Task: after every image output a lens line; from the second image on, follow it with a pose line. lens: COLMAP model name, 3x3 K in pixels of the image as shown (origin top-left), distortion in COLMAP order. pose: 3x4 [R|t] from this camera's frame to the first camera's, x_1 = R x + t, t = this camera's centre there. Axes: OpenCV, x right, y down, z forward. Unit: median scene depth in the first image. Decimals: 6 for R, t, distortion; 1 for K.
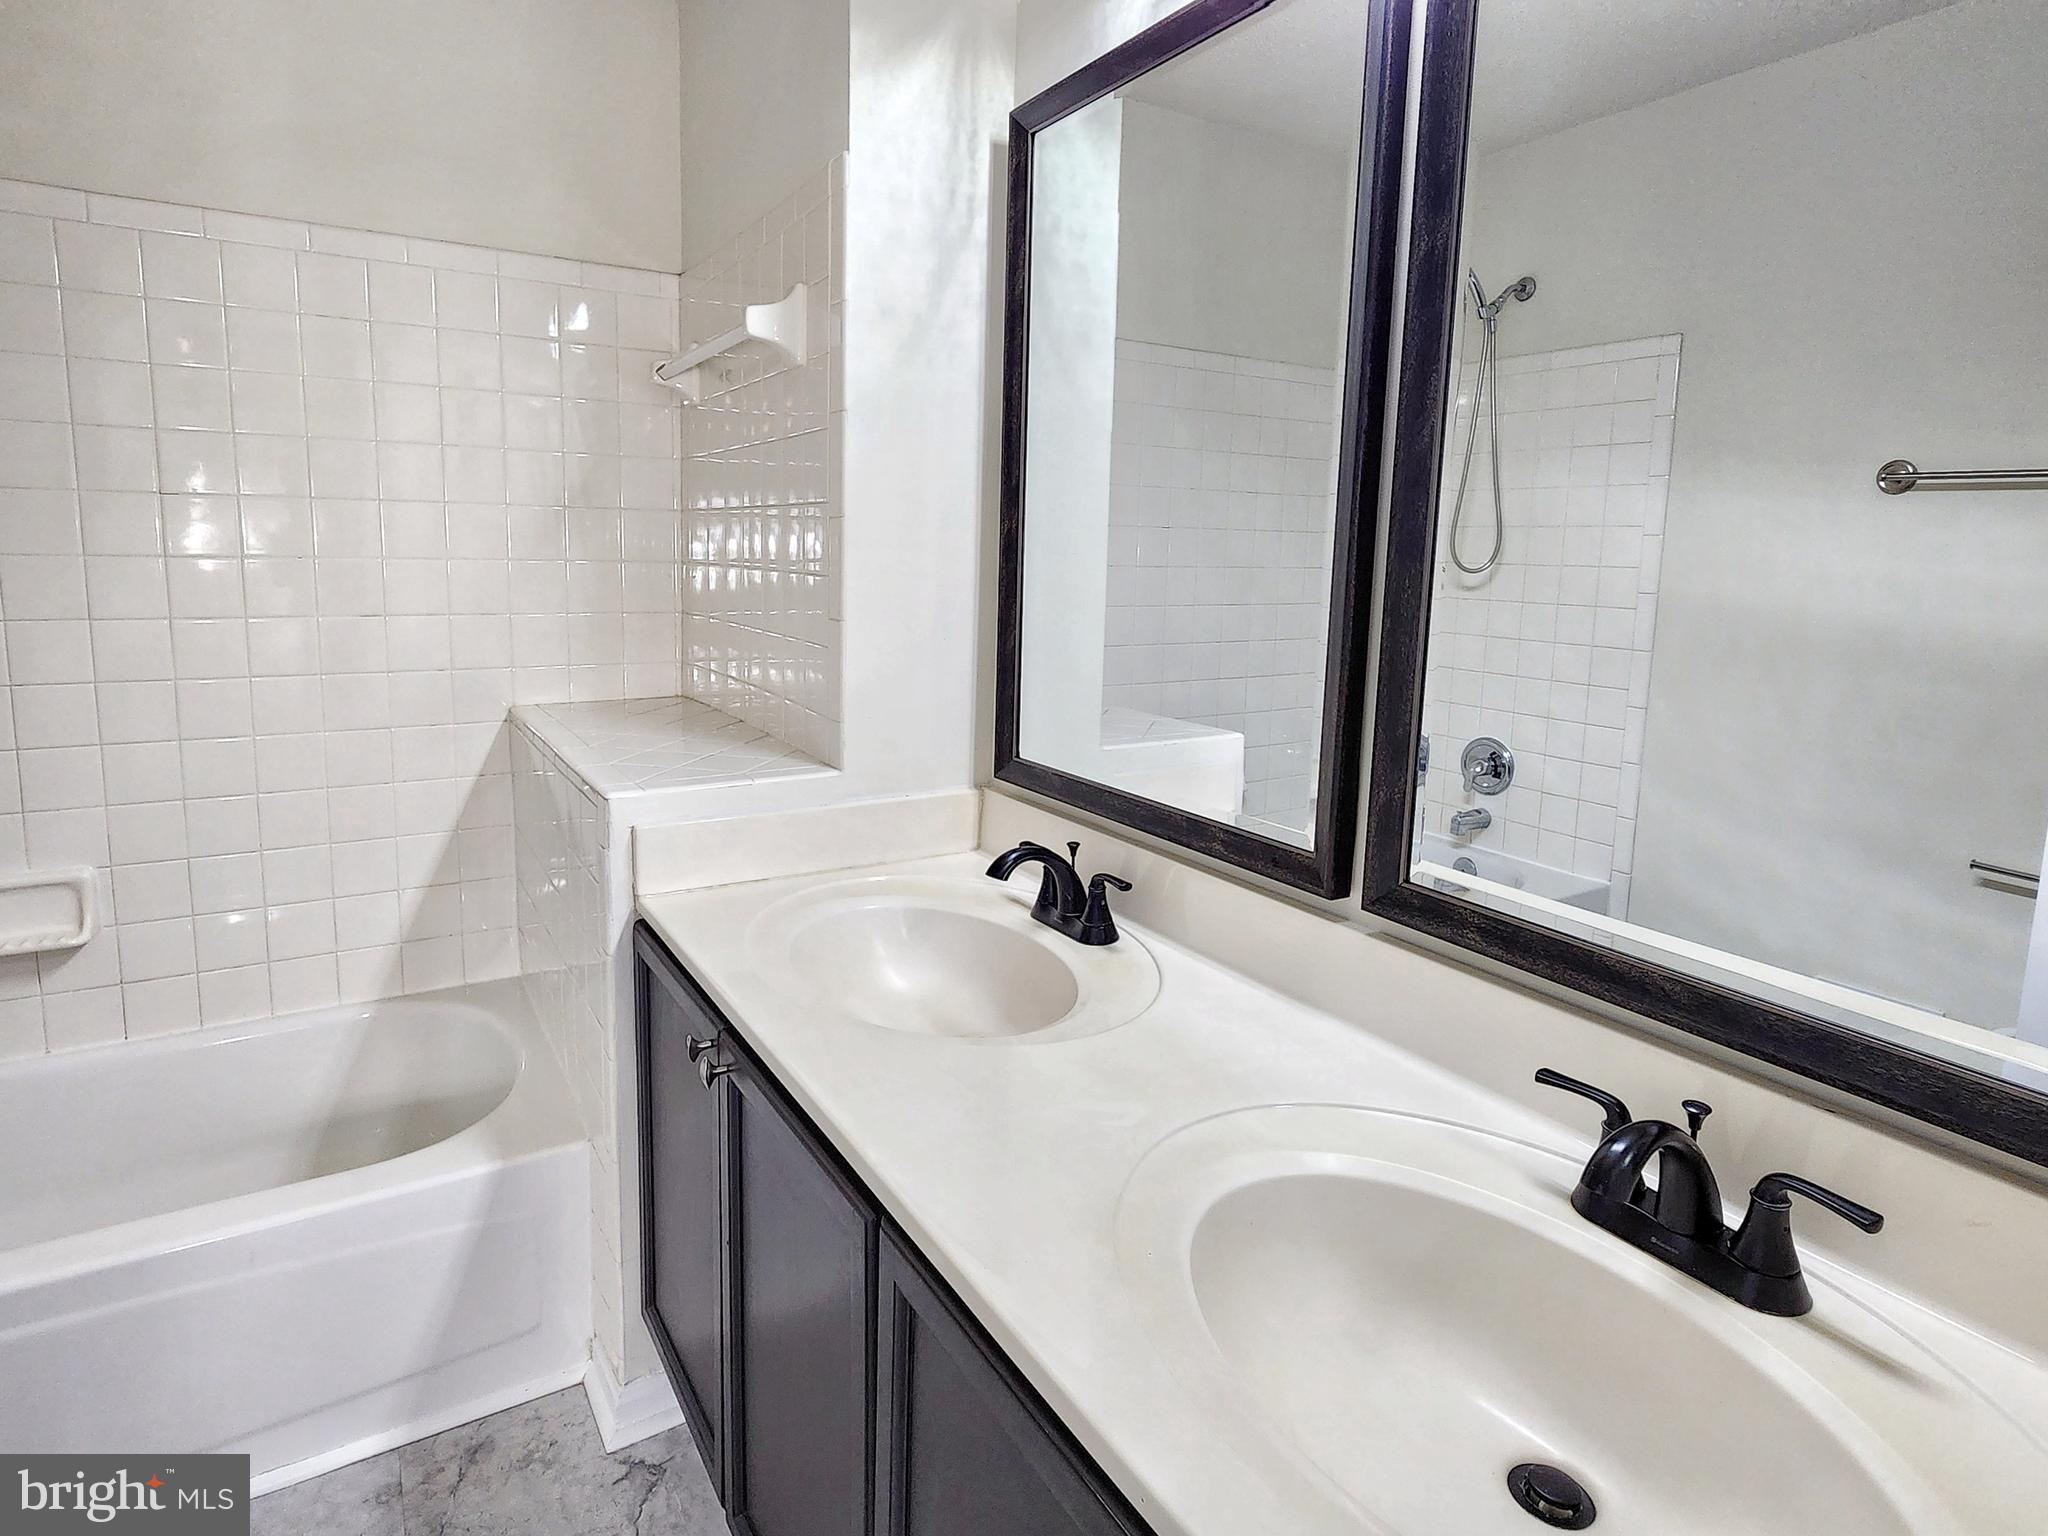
lens RADIAL K [[1101.6, 0, 1030.1], [0, 1101.6, 675.6], [0, 0, 1]] dist [0.003343, -0.003765]
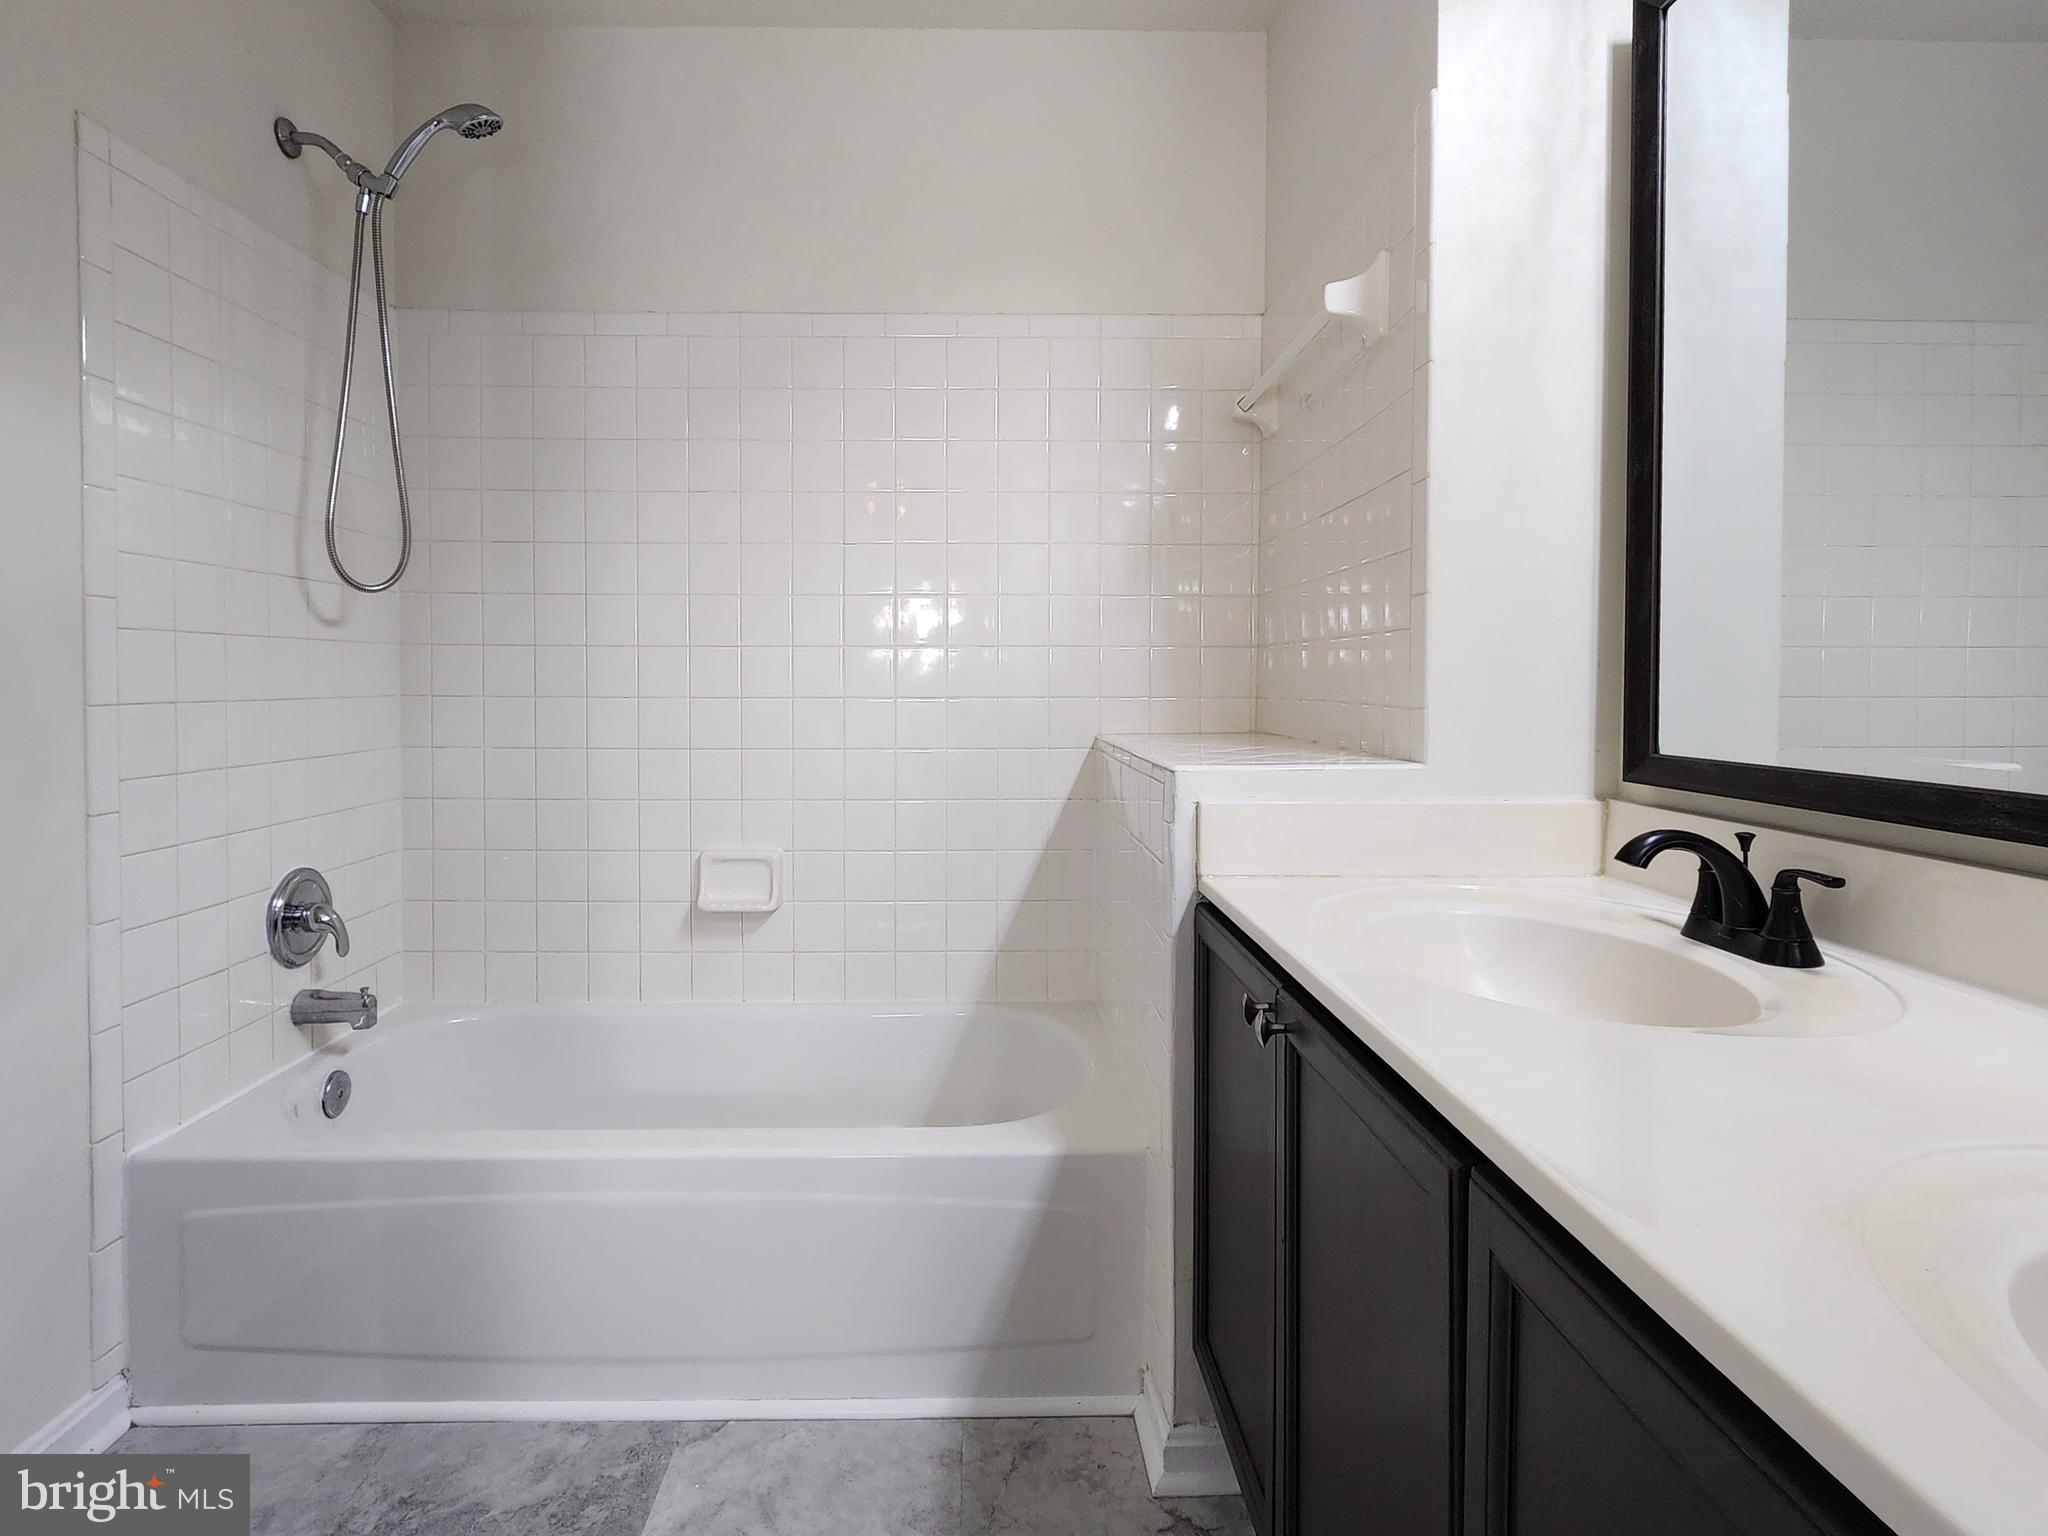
lens RADIAL K [[1101.6, 0, 1014.9], [0, 1101.6, 687.6], [0, 0, 1]] dist [0.003343, -0.003765]
pose [[0.863102, -0.015497, -0.504792, -0.008981], [-0.045902, 0.992985, -0.108968, 0.144048], [0.502940, 0.117221, 0.856336, 0.077446]]
